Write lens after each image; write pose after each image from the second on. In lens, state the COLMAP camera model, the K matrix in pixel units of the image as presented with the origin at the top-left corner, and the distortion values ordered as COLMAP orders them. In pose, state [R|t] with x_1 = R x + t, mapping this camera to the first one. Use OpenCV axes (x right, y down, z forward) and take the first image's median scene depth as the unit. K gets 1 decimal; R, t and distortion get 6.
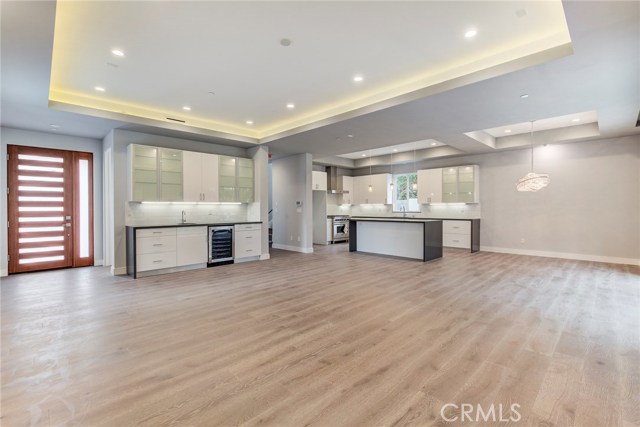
lens RADIAL K [[290.2, 0, 318.0], [0, 290.2, 209.6], [0, 0, 1]] dist [-0.009693, 0.002239]
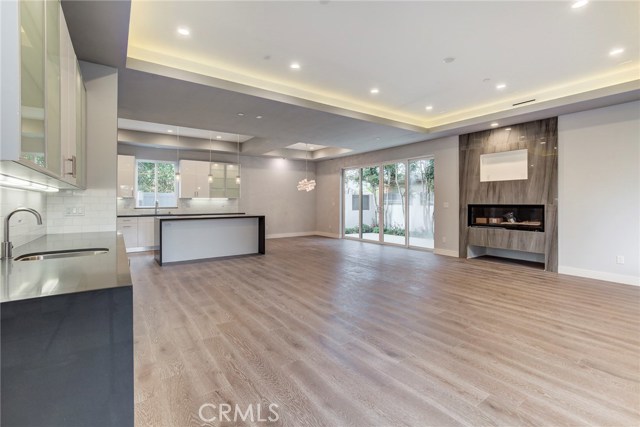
lens RADIAL K [[290.2, 0, 321.8], [0, 290.2, 205.5], [0, 0, 1]] dist [-0.009693, 0.002239]
pose [[0.155637, -0.006252, 0.987795, -0.632679], [0.005545, 0.999970, 0.005456, -0.000277], [-0.987799, 0.004628, 0.155667, 0.628903]]
